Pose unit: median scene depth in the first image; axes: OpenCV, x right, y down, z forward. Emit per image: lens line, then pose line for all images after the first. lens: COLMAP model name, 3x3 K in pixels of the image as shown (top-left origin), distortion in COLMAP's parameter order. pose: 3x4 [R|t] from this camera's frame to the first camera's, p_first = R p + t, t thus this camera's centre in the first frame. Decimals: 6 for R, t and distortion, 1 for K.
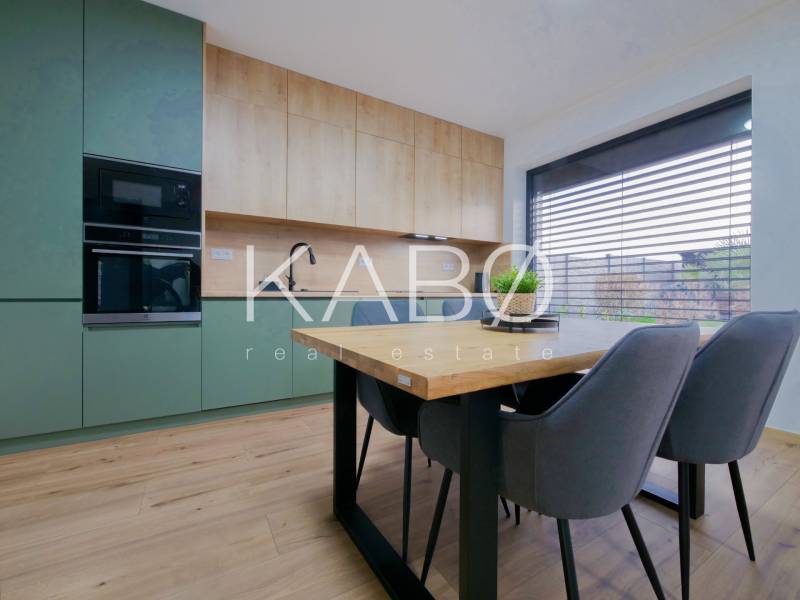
lens RADIAL K [[341.9, 0, 400.2], [0, 341.9, 296.9], [0, 0, 1]] dist [0.000391, -0.000088]
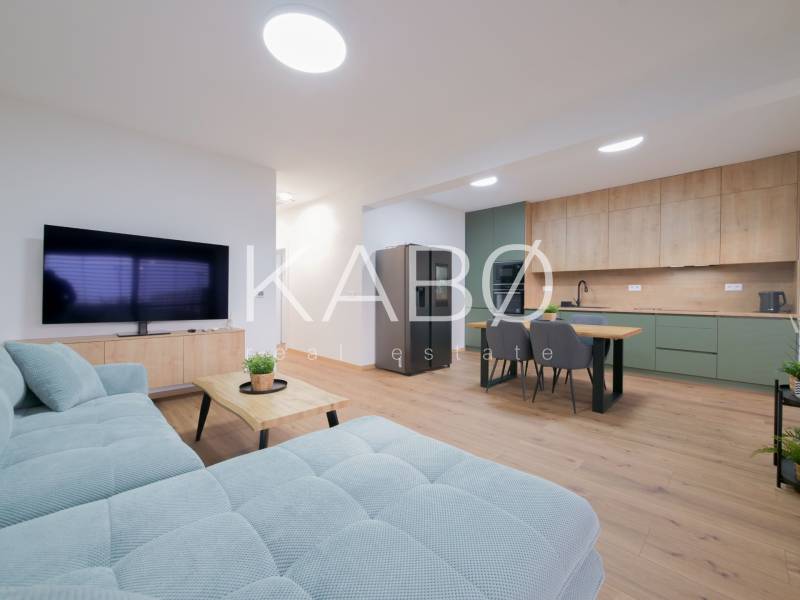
lens RADIAL K [[341.9, 0, 400.2], [0, 341.9, 296.9], [0, 0, 1]] dist [0.000391, -0.000088]
pose [[0.242958, 0.002355, -0.970034, 1.147142], [-0.015006, 0.999887, -0.001331, -0.048171], [0.969921, 0.014880, 0.242966, -0.357163]]
